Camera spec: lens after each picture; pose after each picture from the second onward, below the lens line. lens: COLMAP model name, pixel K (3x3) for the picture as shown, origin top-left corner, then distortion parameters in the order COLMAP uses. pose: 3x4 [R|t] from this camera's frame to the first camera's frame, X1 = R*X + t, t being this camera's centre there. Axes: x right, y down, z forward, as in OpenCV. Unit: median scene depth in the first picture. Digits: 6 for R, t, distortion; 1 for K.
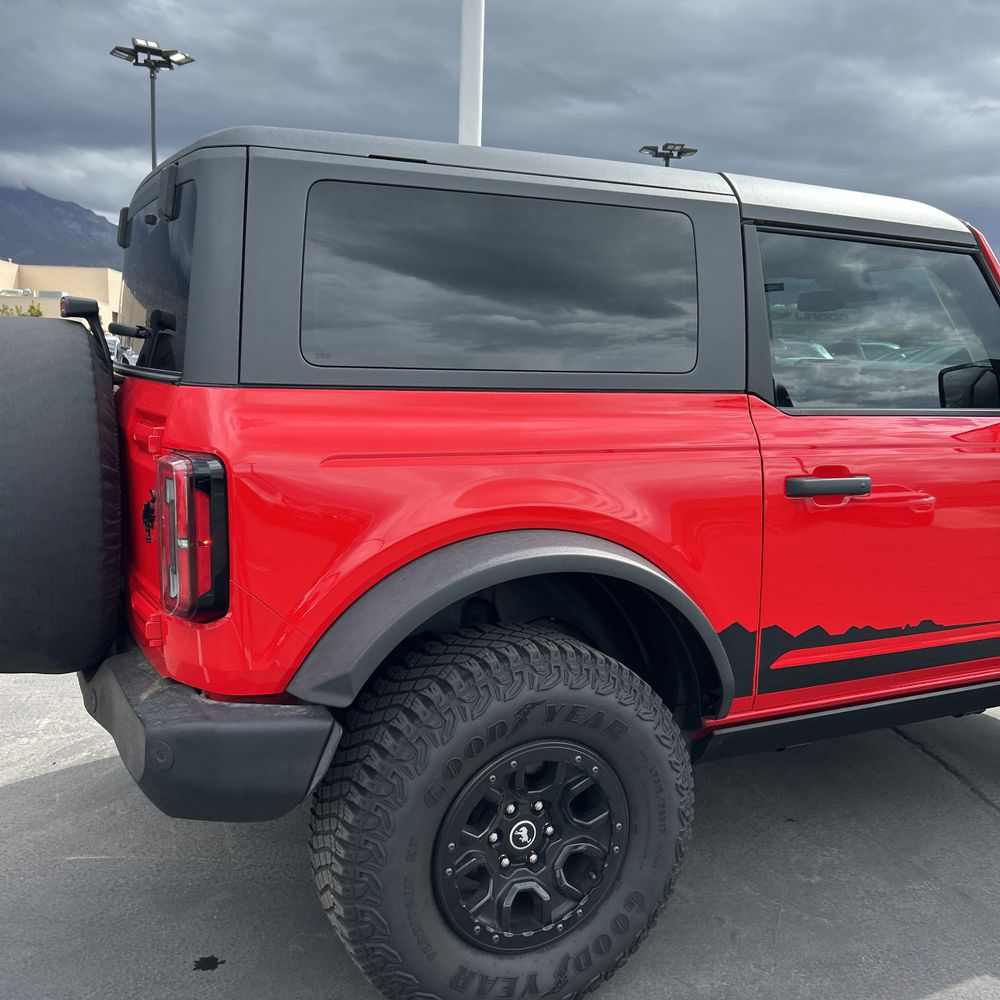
lens RADIAL K [[1017.8, 0, 486.6], [0, 1017.8, 508.2], [0, 0, 1]] dist [0.019984, 0.000000]
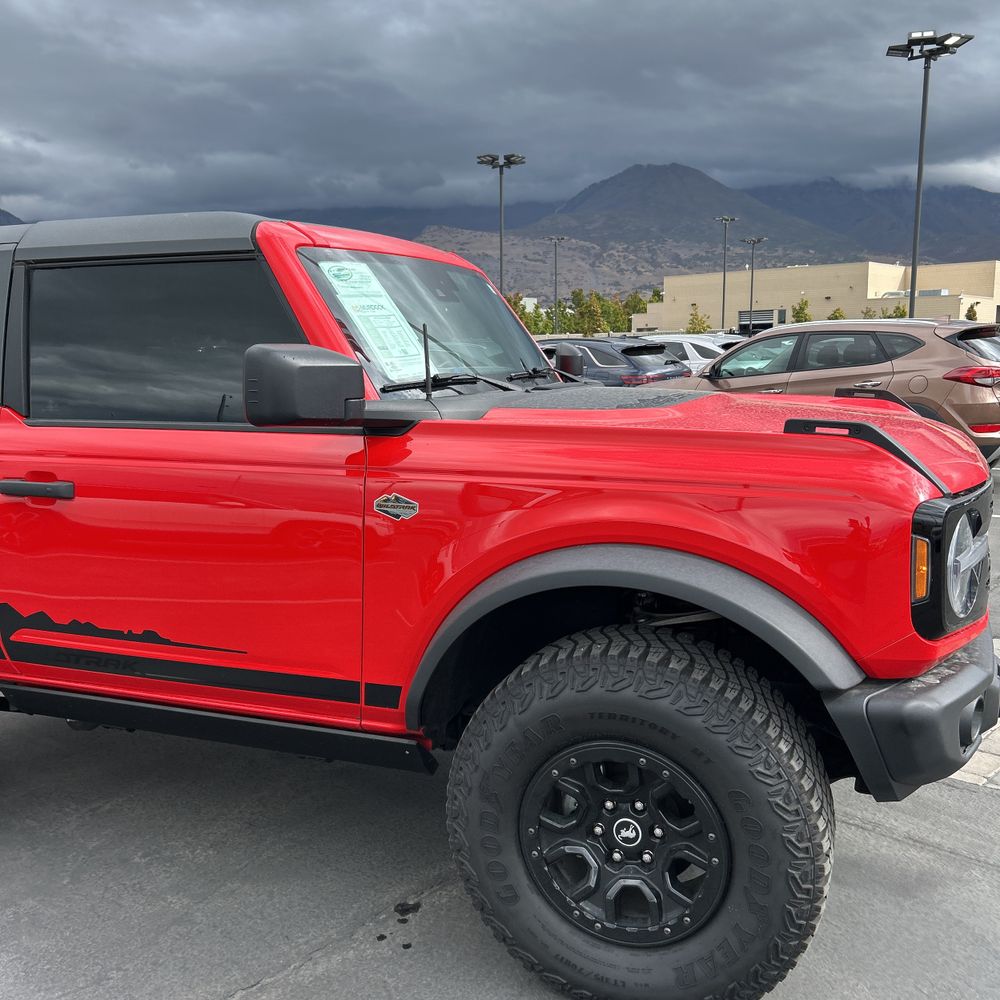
lens RADIAL K [[1017.8, 0, 502.4], [0, 1017.8, 496.0], [0, 0, 1]] dist [0.019984, 0.000000]
pose [[0.666724, 0.068789, -0.742123, 1.497542], [-0.075568, 0.996839, 0.024510, -0.079787], [0.741464, 0.039739, 0.669815, 0.613118]]
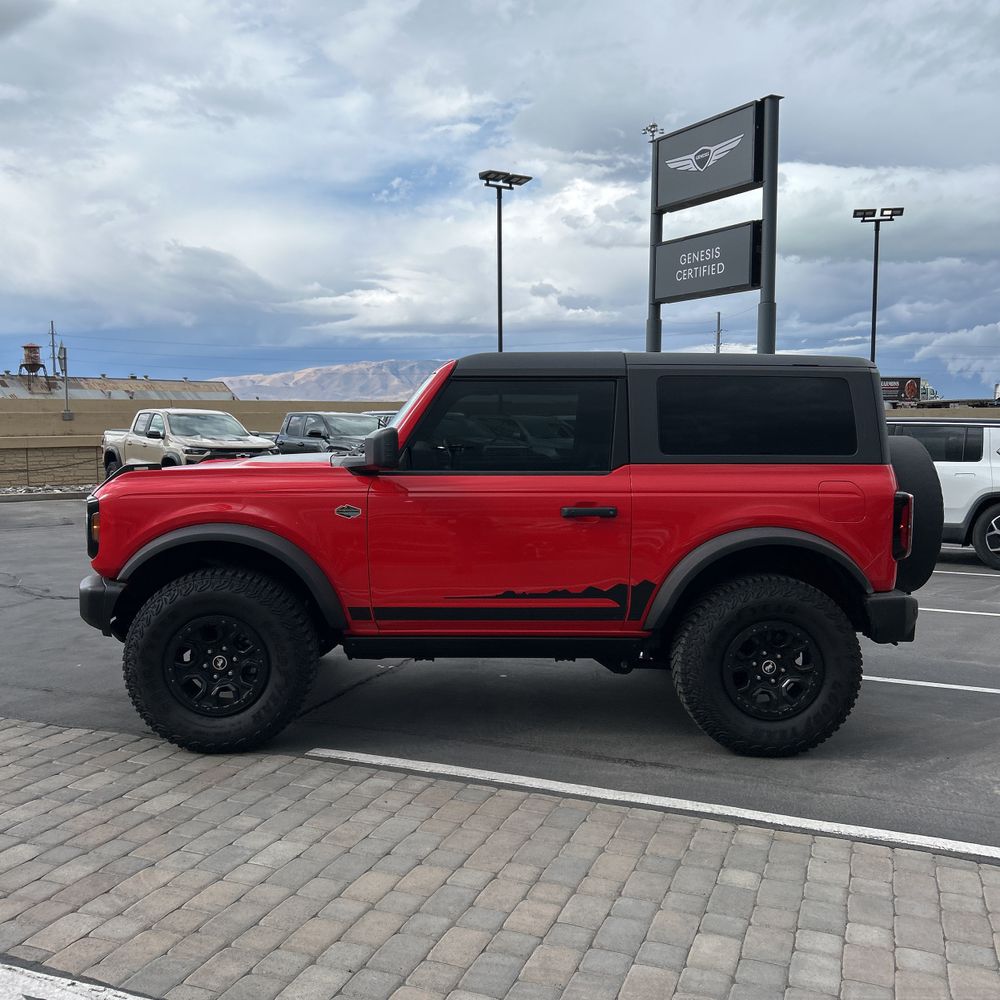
lens RADIAL K [[1017.8, 0, 504.2], [0, 1017.8, 499.9], [0, 0, 1]] dist [0.019984, 0.000000]
pose [[-0.913918, -0.065442, 0.400589, -0.566340], [0.029141, 0.973792, 0.225566, -0.568251], [-0.404852, 0.217822, -0.888059, 3.300177]]
